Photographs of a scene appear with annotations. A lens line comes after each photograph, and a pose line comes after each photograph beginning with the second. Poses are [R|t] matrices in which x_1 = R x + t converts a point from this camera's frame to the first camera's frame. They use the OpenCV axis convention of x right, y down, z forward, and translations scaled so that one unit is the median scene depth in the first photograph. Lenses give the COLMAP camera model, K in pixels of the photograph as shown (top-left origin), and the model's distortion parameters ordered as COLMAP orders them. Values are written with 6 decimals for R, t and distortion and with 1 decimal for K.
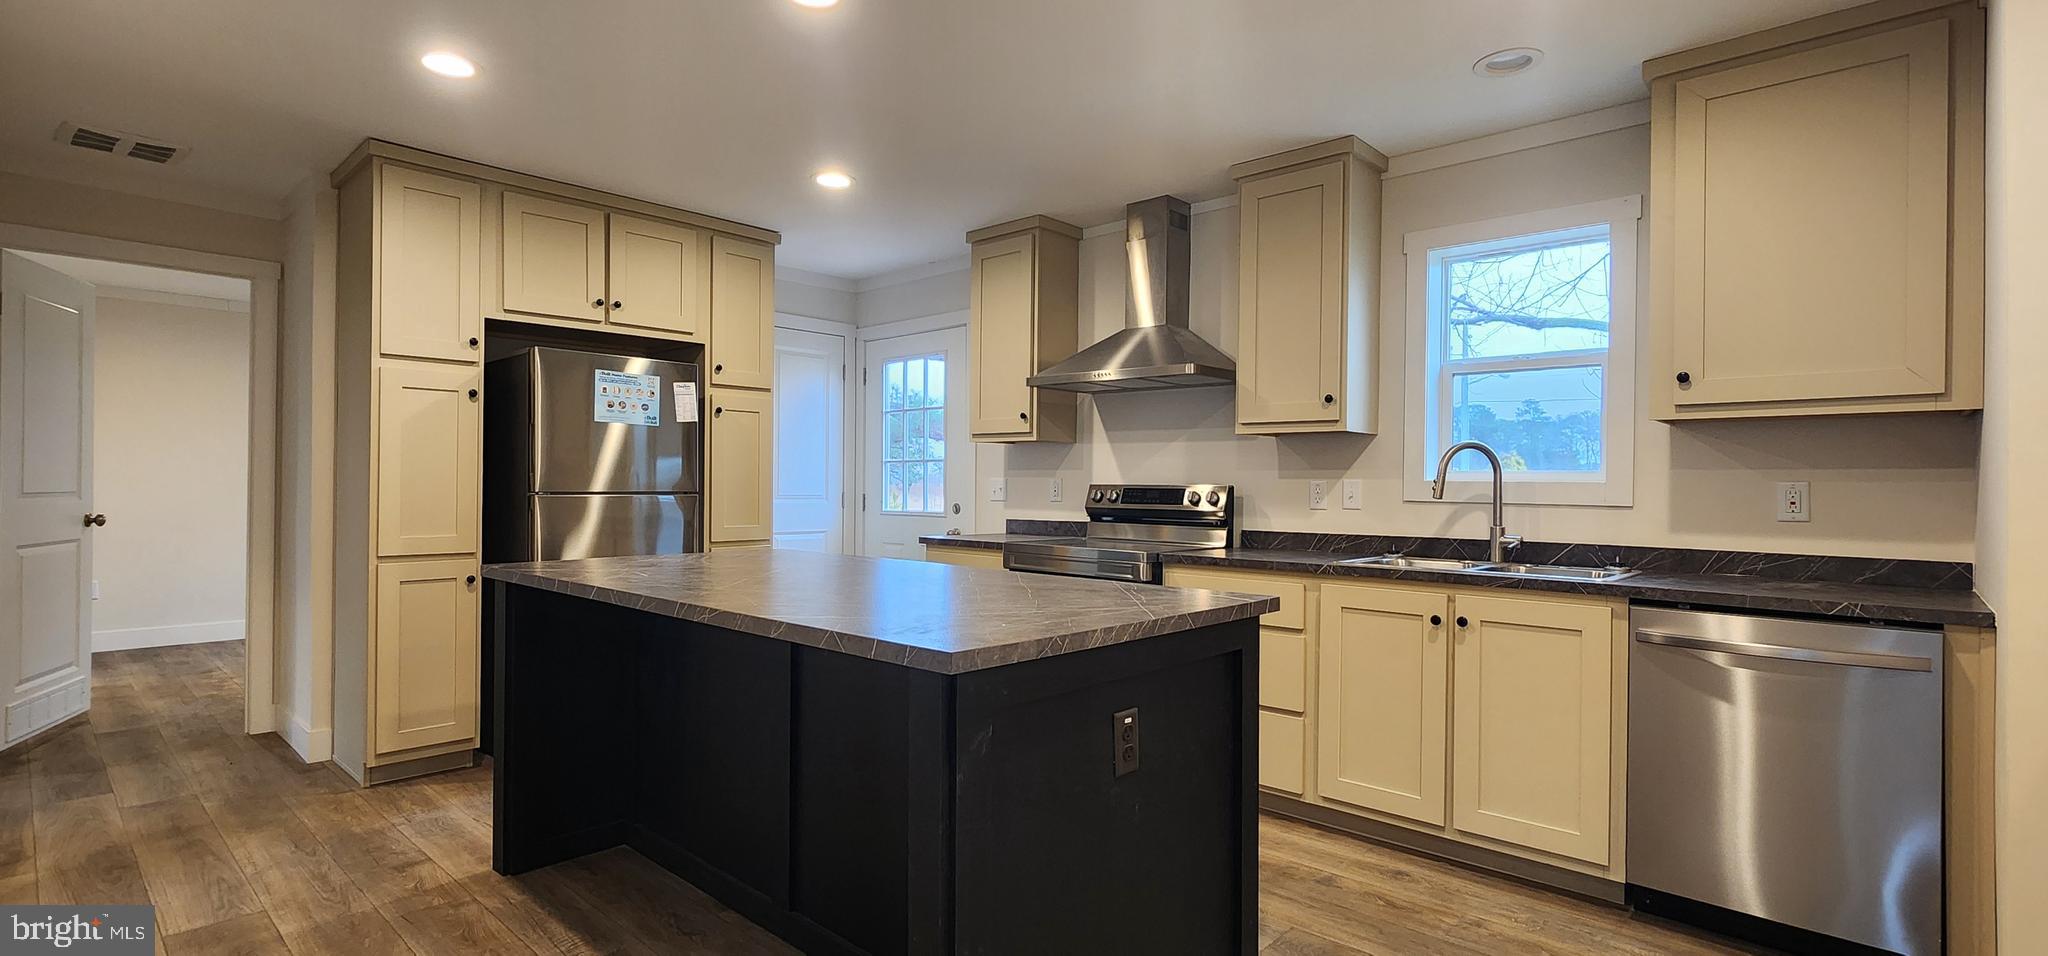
lens RADIAL K [[900.8, 0, 1024.0], [0, 900.8, 478.0], [0, 0, 1]] dist [0.001323, 0.000187]
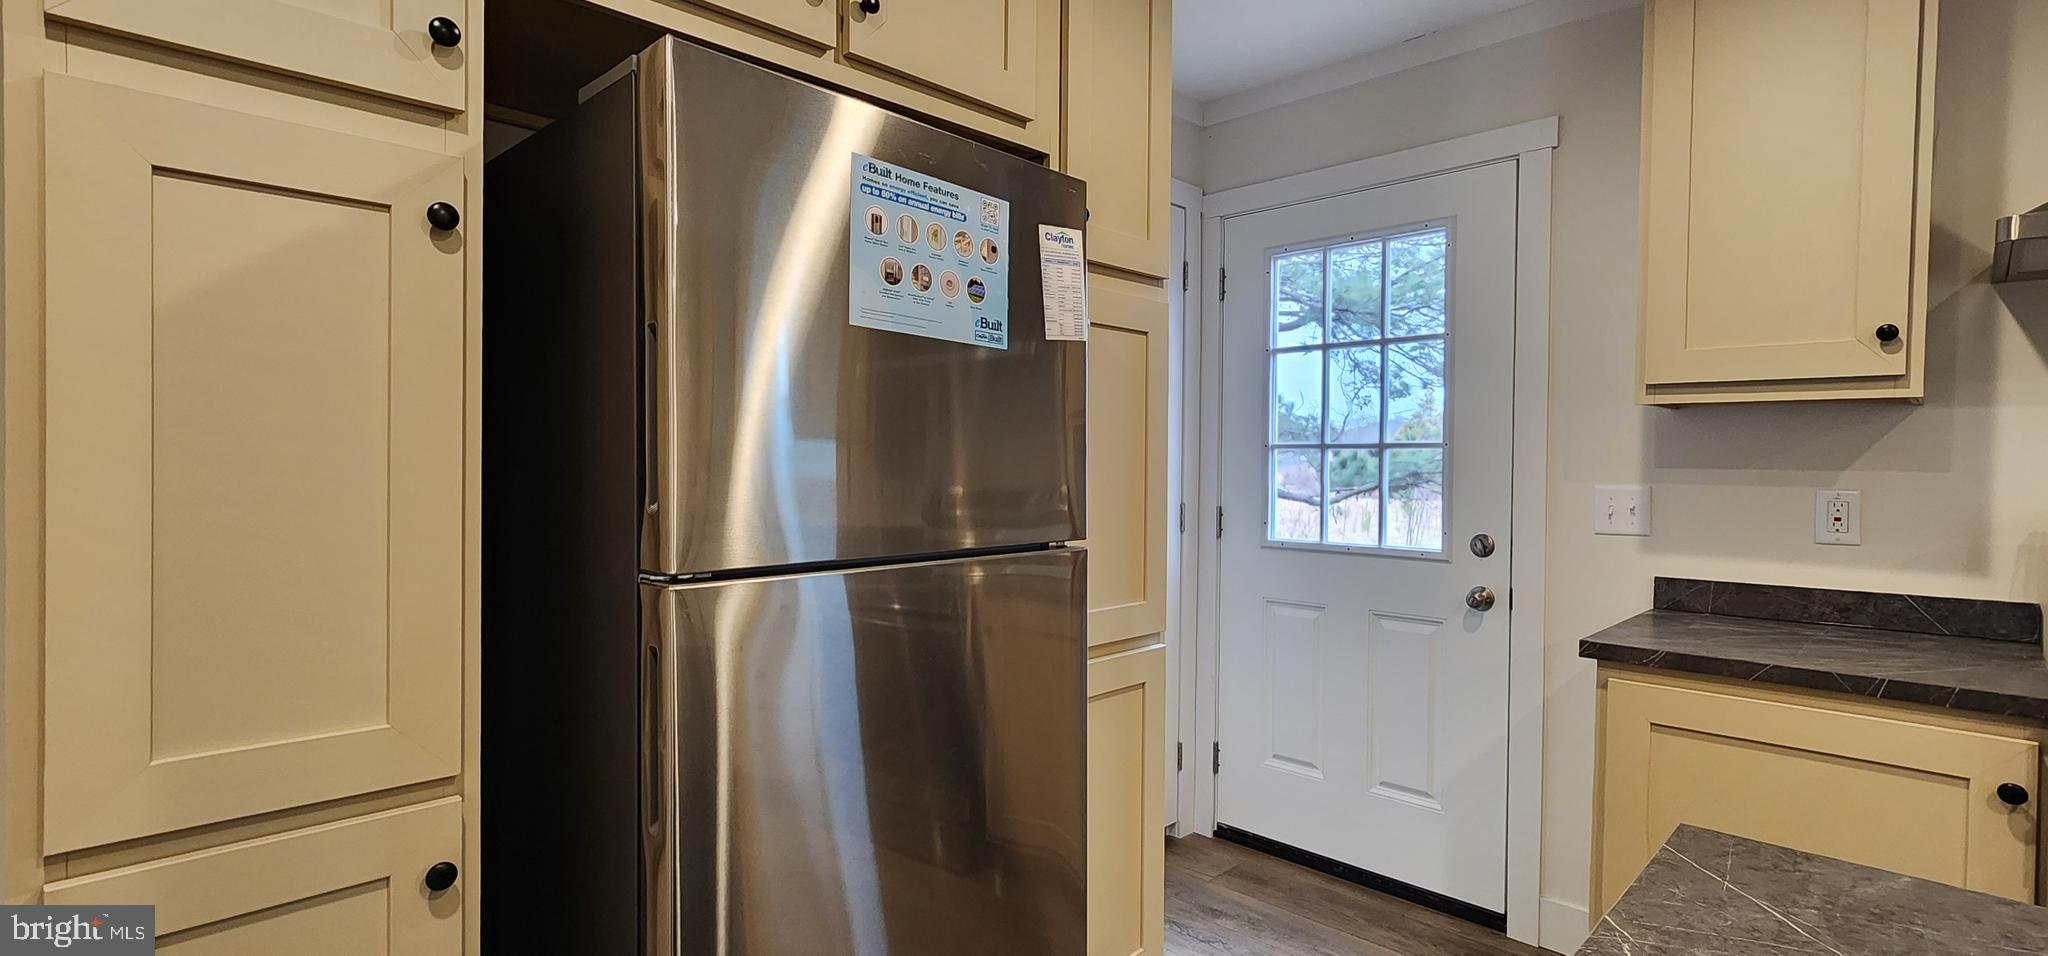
lens RADIAL K [[946.5, 0, 1064.4], [0, 946.5, 470.0], [0, 0, 1]] dist [0.000754, 0.000461]
pose [[0.999777, 0.001739, -0.021023, -0.385725], [-0.001409, 0.999876, 0.015666, -0.018895], [0.021047, -0.015632, 0.999656, 0.663718]]
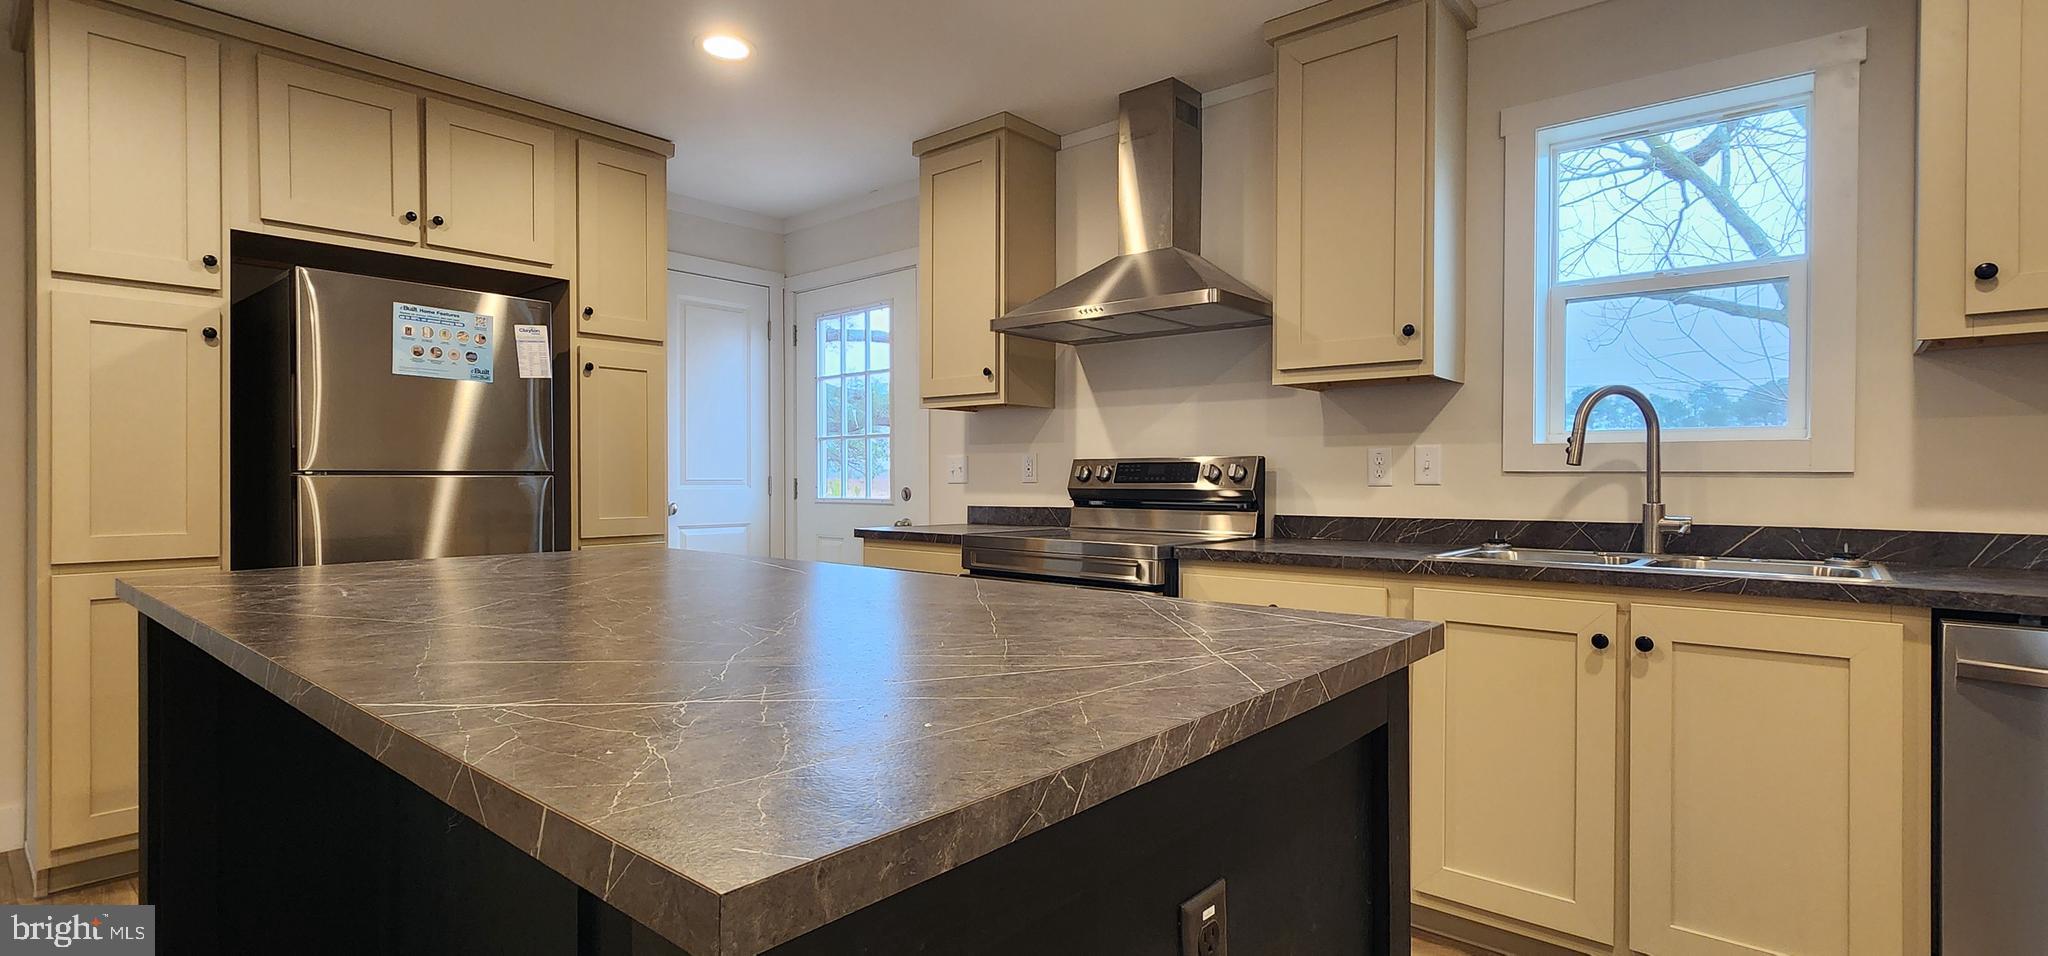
lens RADIAL K [[914.8, 0, 1028.4], [0, 914.8, 478.1], [0, 0, 1]] dist [0.001472, -0.000303]
pose [[0.999187, -0.009092, 0.039283, 0.003355], [0.008788, 0.999930, 0.007906, 0.018904], [-0.039352, -0.007554, 0.999197, 0.237428]]
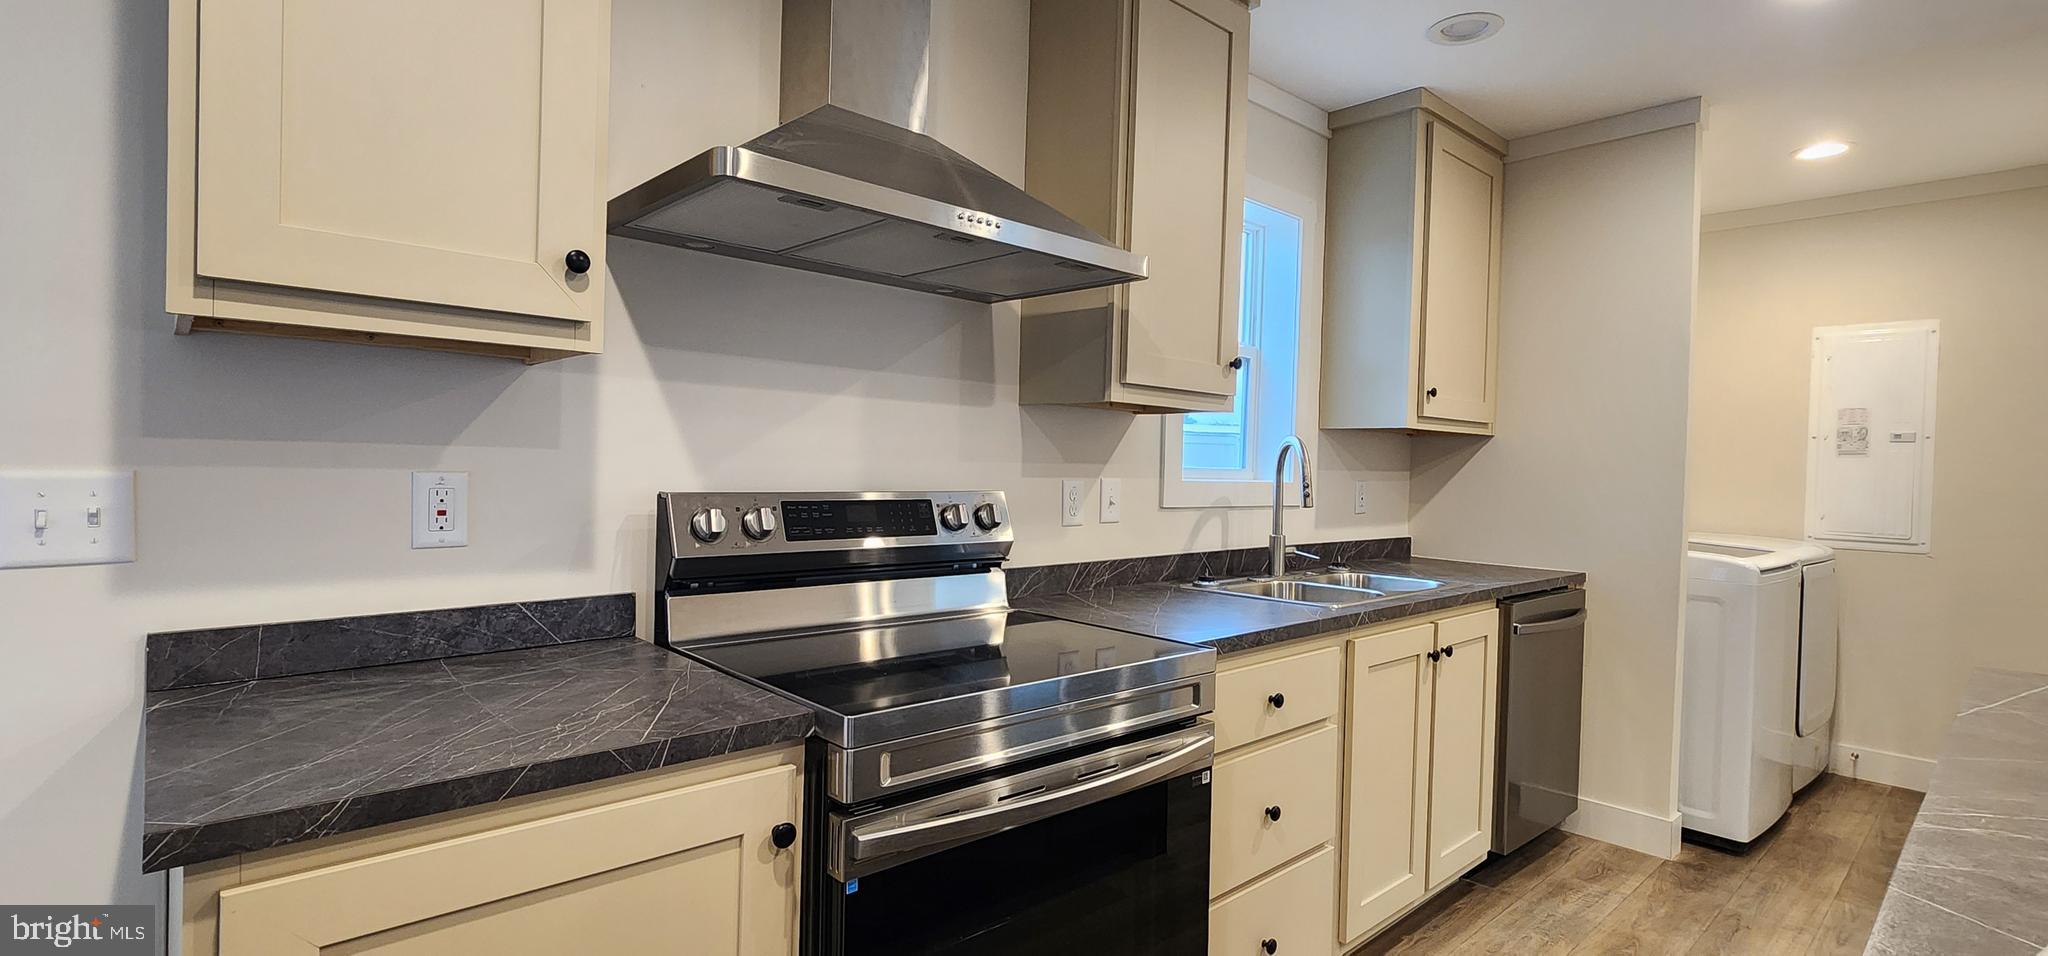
lens RADIAL K [[943.5, 0, 1000.4], [0, 943.5, 477.8], [0, 0, 1]] dist [-0.000321, -0.000070]
pose [[0.093599, -0.027353, 0.995234, -0.322065], [-0.030784, 0.999065, 0.030354, -0.016305], [-0.995134, -0.033478, 0.092670, 0.945495]]
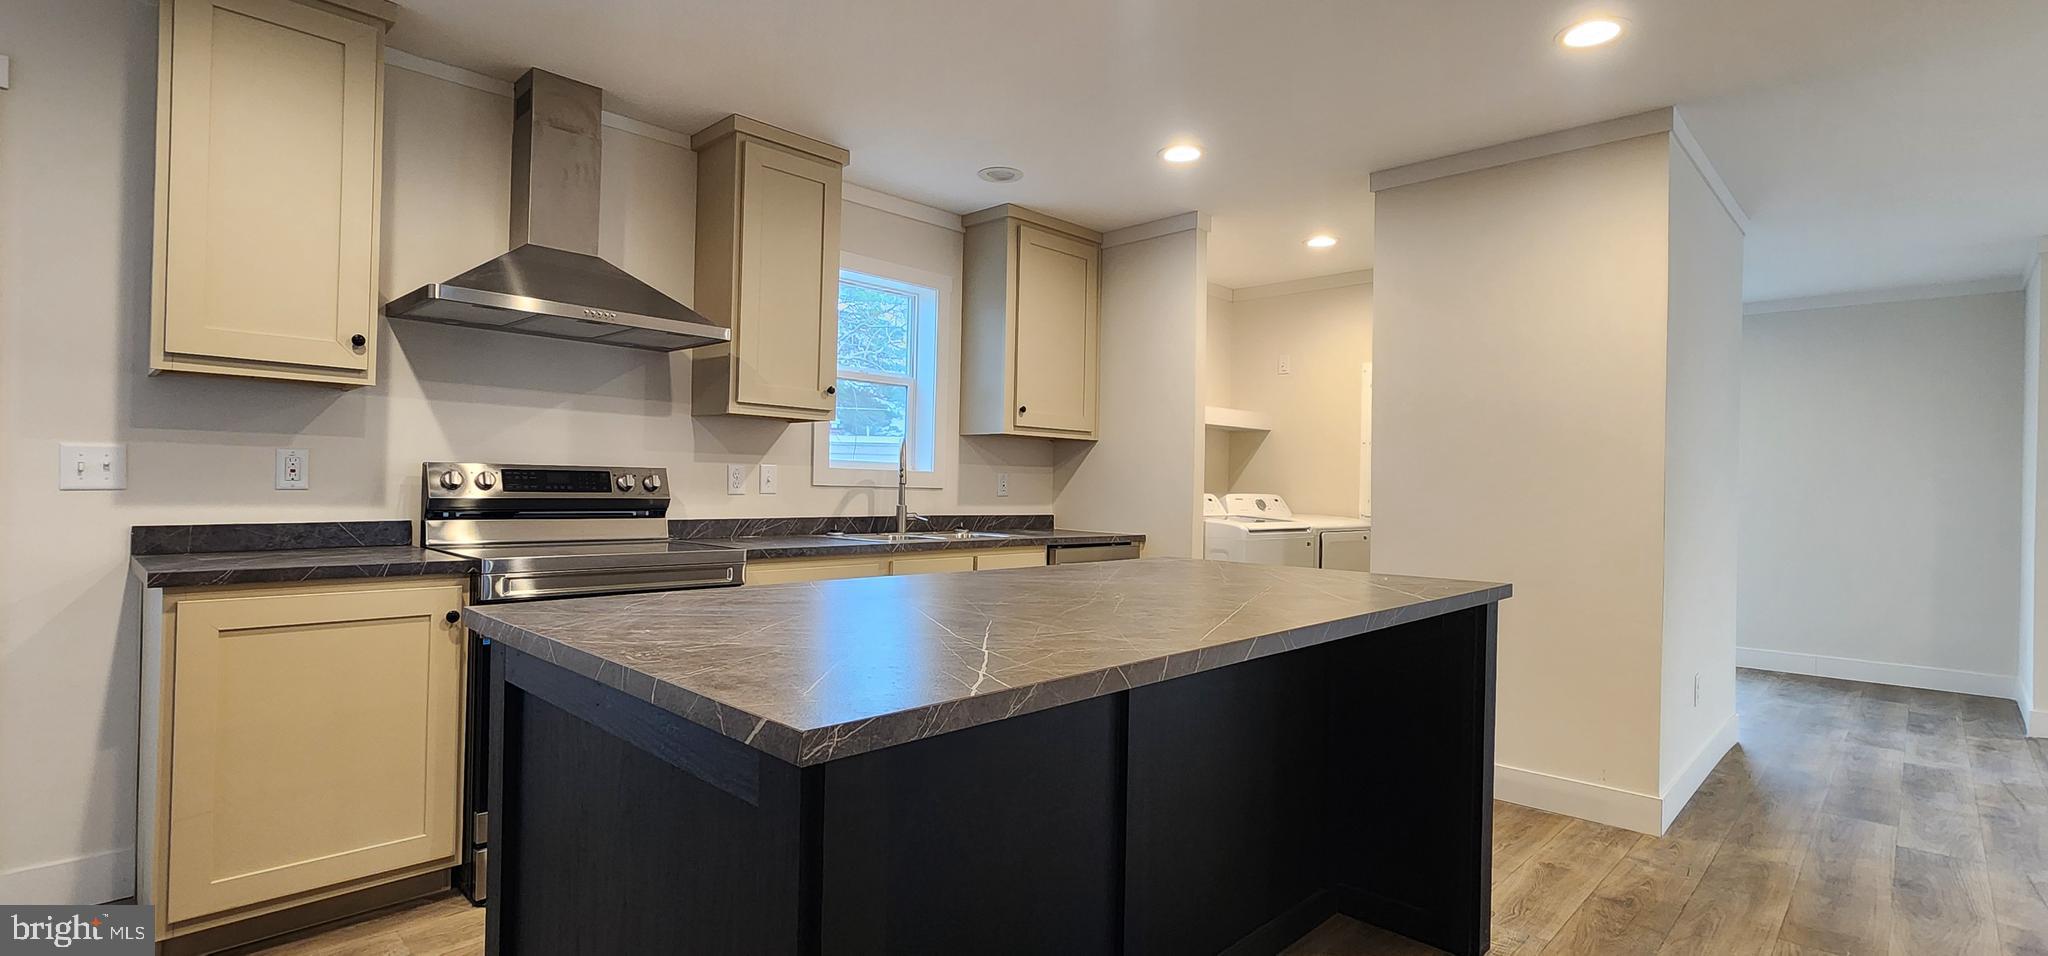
lens RADIAL K [[957.8, 0, 1010.3], [0, 957.8, 483.9], [0, 0, 1]] dist [0.000450, 0.001080]
pose [[0.039935, -0.009117, 0.999161, -0.667935], [-0.027083, 0.999581, 0.010203, 0.004596], [-0.998835, -0.027468, 0.039671, 0.632438]]
